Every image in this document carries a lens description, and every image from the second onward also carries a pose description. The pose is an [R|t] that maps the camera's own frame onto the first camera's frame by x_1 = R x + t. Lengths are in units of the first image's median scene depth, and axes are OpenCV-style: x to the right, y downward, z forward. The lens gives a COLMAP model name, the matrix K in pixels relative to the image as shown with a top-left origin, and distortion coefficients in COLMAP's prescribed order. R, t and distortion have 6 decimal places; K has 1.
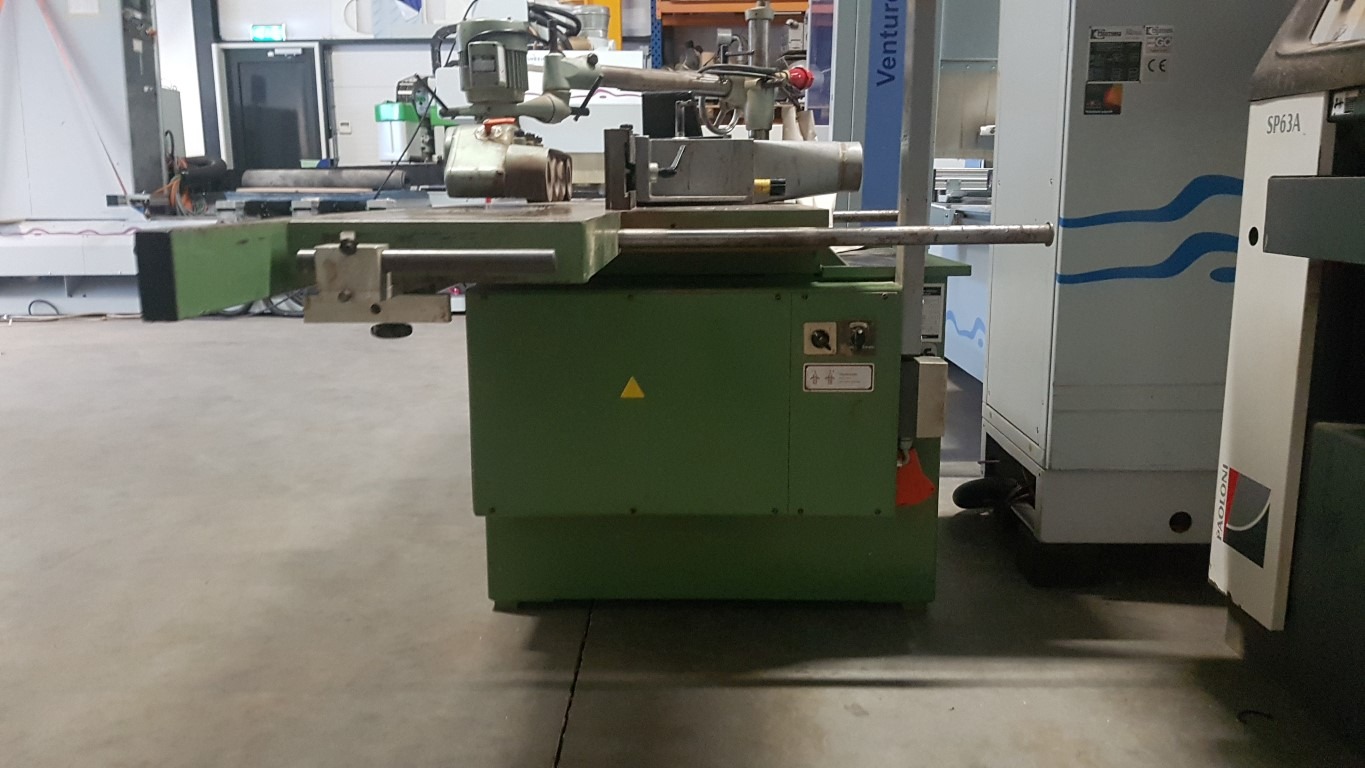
lens RADIAL K [[1066.6, 0, 662.9], [0, 1066.6, 392.0], [0, 0, 1]] dist [0.068135, -0.123908]
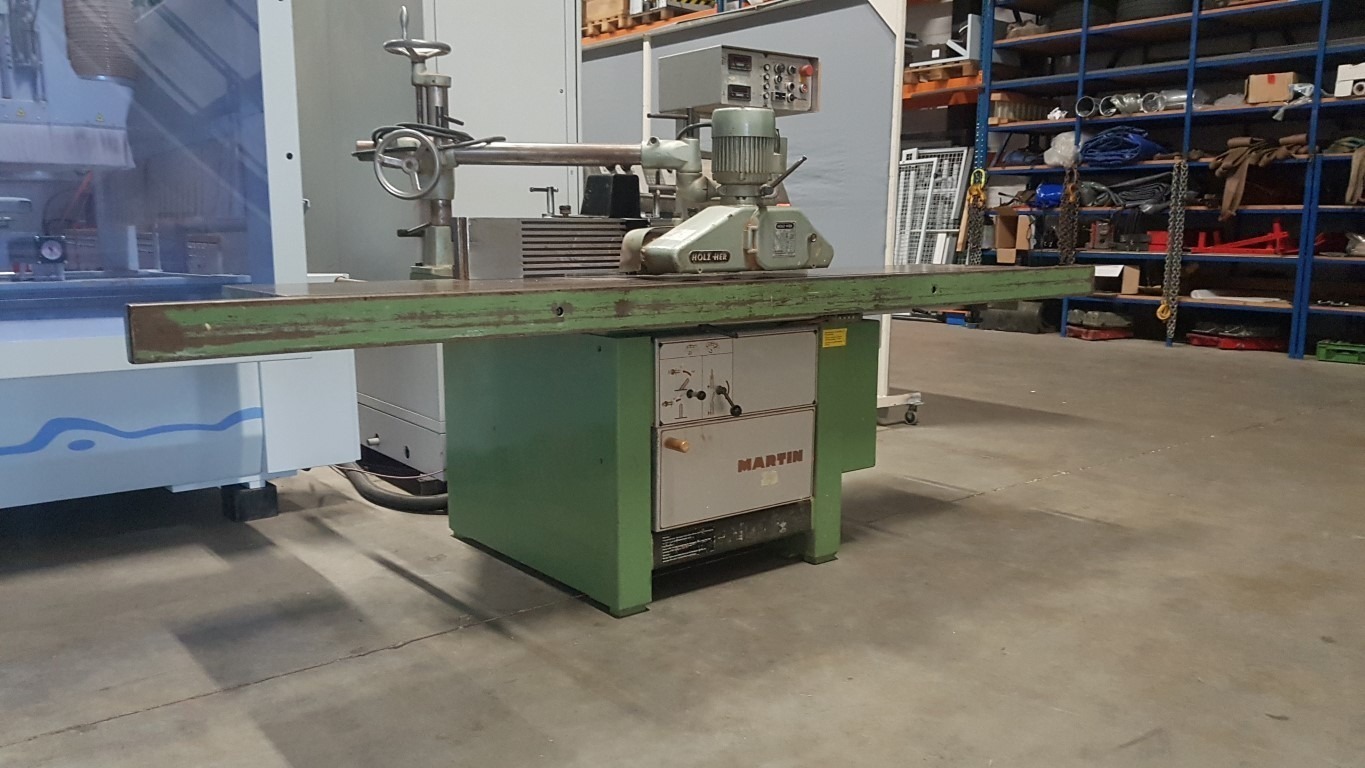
lens RADIAL K [[1066.6, 0, 662.9], [0, 1066.6, 392.0], [0, 0, 1]] dist [0.068135, -0.123908]
pose [[-0.631222, -0.118268, 0.766532, -1.188749], [0.147593, 0.951930, 0.268412, -0.465115], [-0.761429, 0.282563, -0.583424, 2.158384]]
